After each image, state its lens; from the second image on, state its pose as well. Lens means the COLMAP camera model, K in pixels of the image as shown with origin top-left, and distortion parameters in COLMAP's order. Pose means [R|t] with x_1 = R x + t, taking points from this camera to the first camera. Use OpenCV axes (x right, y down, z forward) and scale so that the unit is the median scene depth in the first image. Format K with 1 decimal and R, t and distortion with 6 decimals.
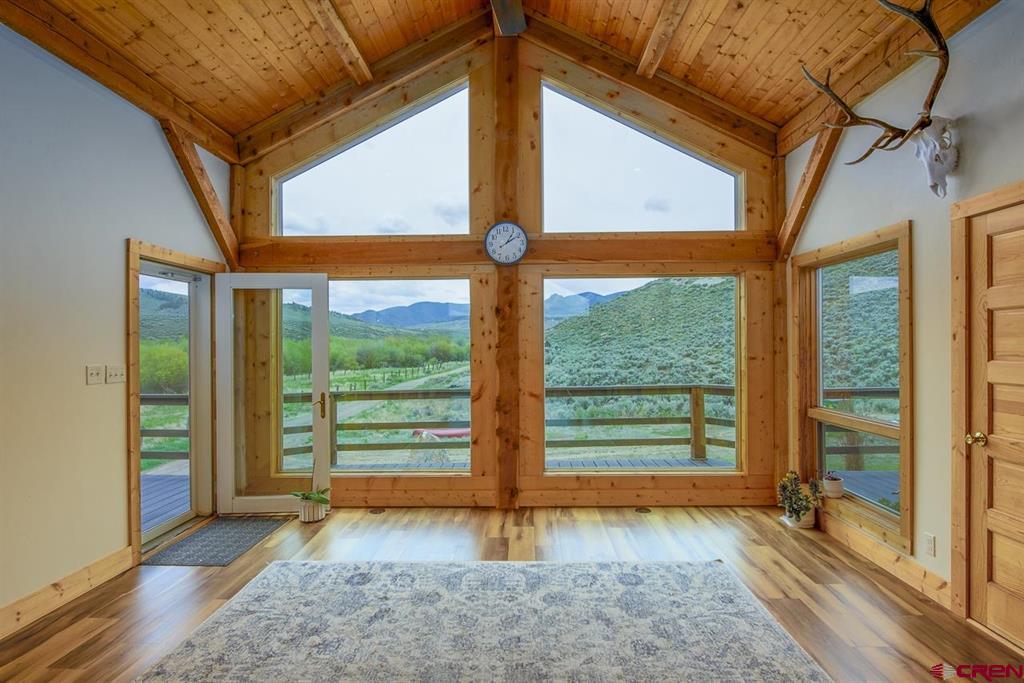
lens RADIAL K [[531.5, 0, 506.8], [0, 531.5, 344.7], [0, 0, 1]] dist [-0.002575, -0.003479]
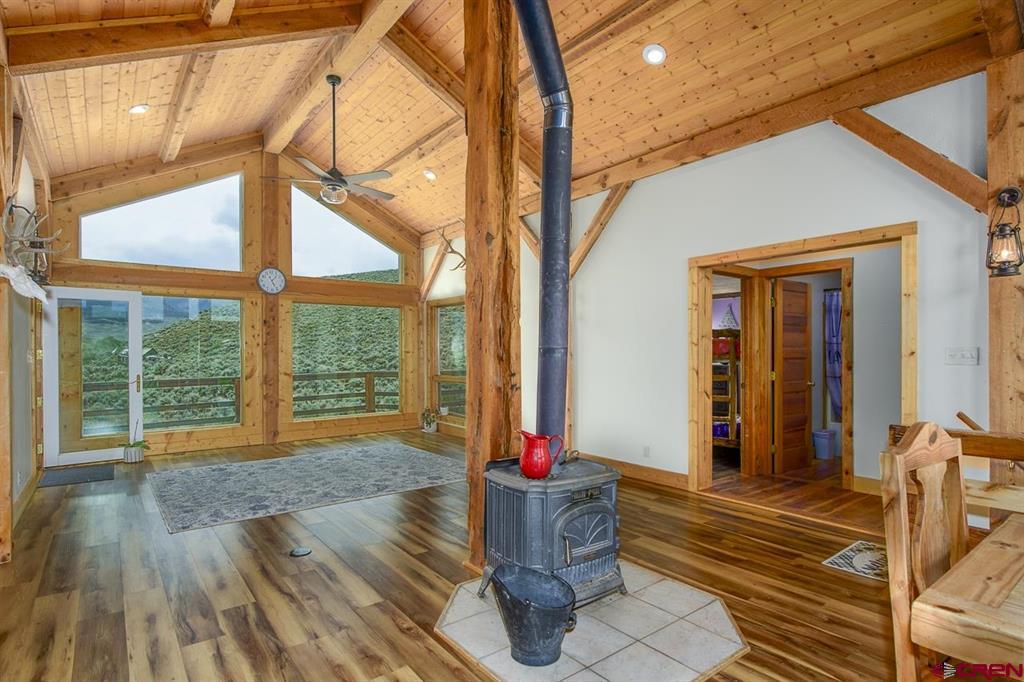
lens RADIAL K [[531.5, 0, 518.2], [0, 531.5, 351.4], [0, 0, 1]] dist [-0.002575, -0.003479]
pose [[0.769794, 0.002190, 0.638288, -0.451399], [-0.000074, 0.999994, -0.003342, 0.030278], [-0.638292, 0.002525, 0.769790, -0.724458]]
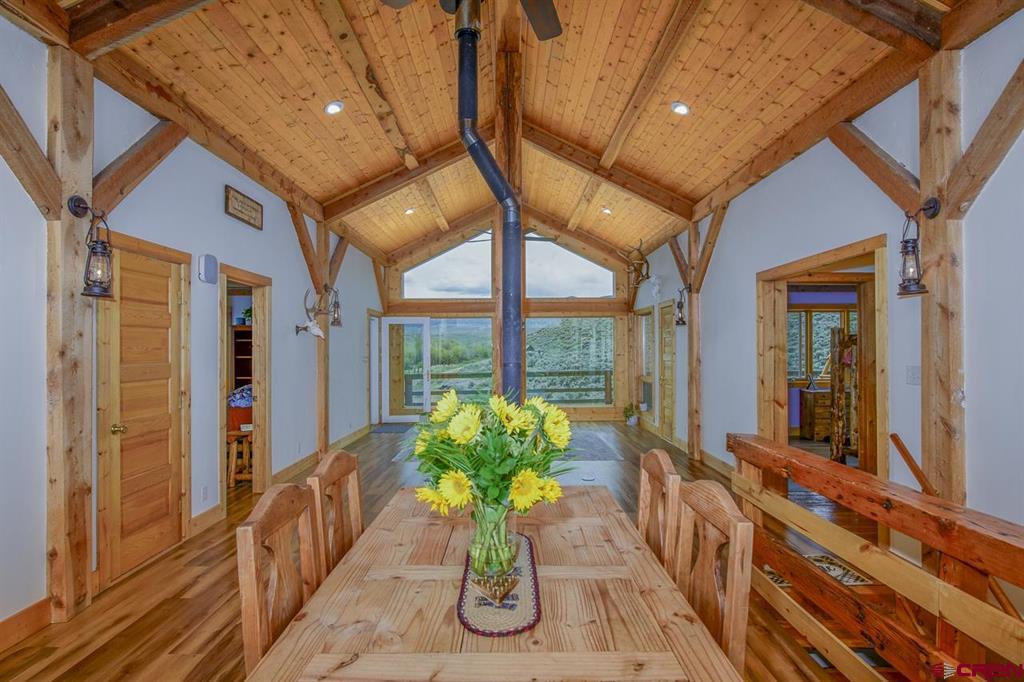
lens RADIAL K [[531.5, 0, 513.6], [0, 531.5, 343.4], [0, 0, 1]] dist [-0.002575, -0.003479]
pose [[0.999434, 0.001748, 0.033584, -0.056163], [-0.001412, 0.999949, -0.010047, -0.000022], [-0.033600, 0.009994, 0.999385, -1.228839]]
